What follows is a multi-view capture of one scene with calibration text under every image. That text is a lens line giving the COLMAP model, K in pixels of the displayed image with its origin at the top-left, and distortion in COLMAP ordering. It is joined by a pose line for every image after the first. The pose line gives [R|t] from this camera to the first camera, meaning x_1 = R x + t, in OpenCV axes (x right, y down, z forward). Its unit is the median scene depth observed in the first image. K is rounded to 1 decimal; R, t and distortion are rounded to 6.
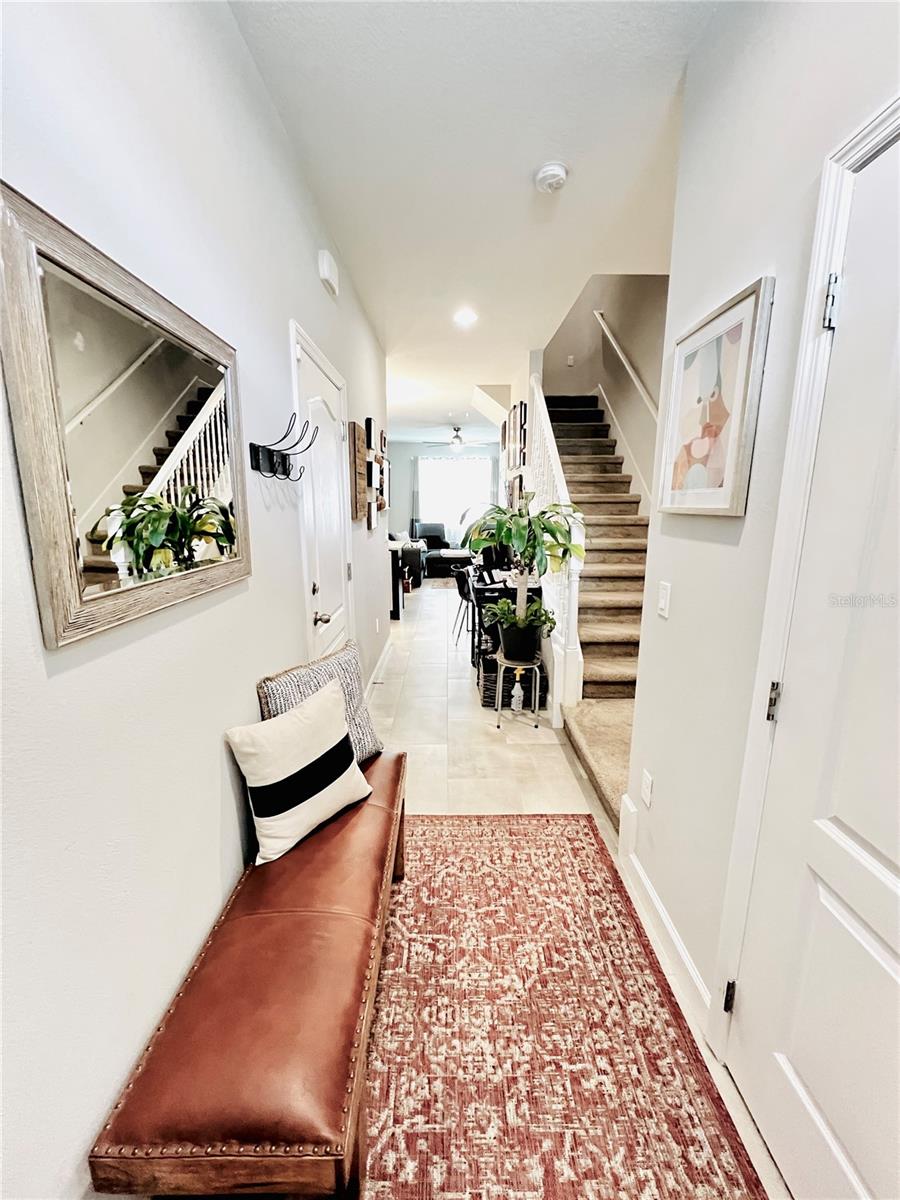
lens RADIAL K [[481.7, 0, 446.0], [0, 481.7, 599.1], [0, 0, 1]] dist [0.000663, 0.000010]
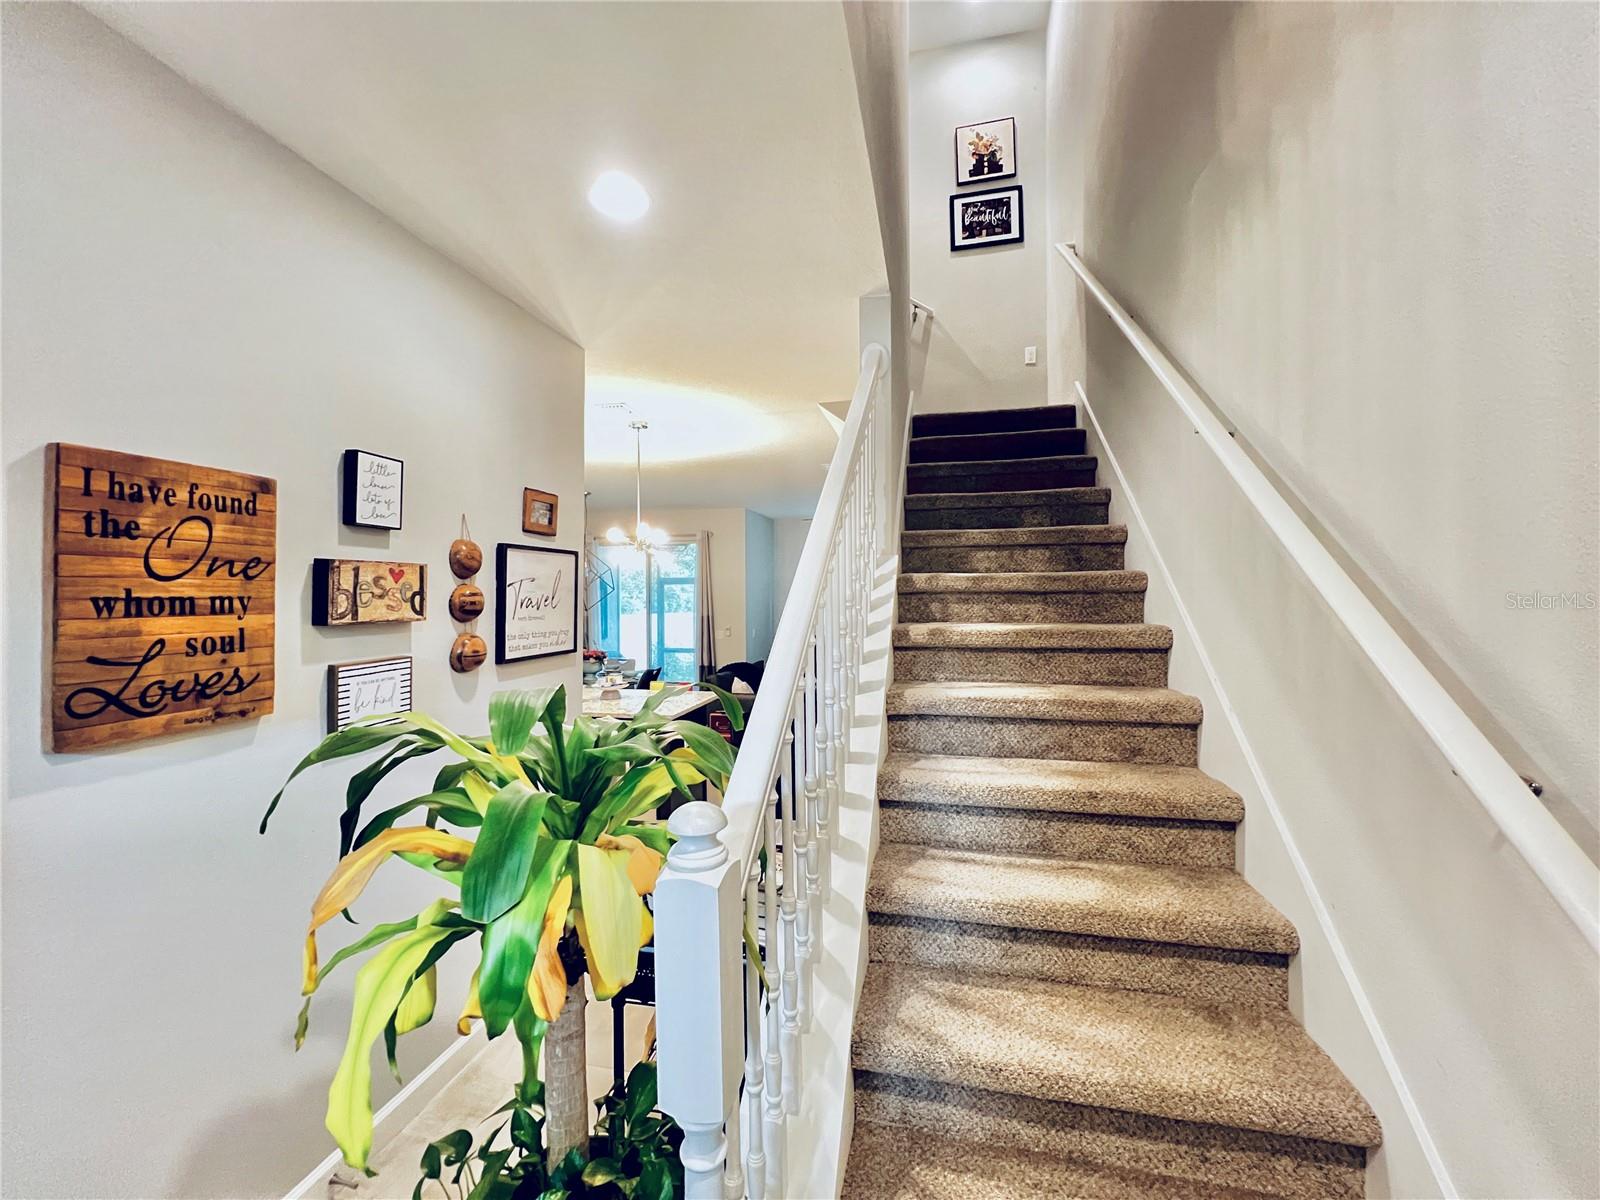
lens RADIAL K [[642.3, 0, 797.1], [0, 642.3, 589.5], [0, 0, 1]] dist [0.000663, 0.000010]
pose [[0.973876, -0.010164, -0.226853, 0.222185], [-0.035457, 0.979938, -0.196122, -0.130625], [0.224295, 0.199042, 0.953978, 0.439062]]
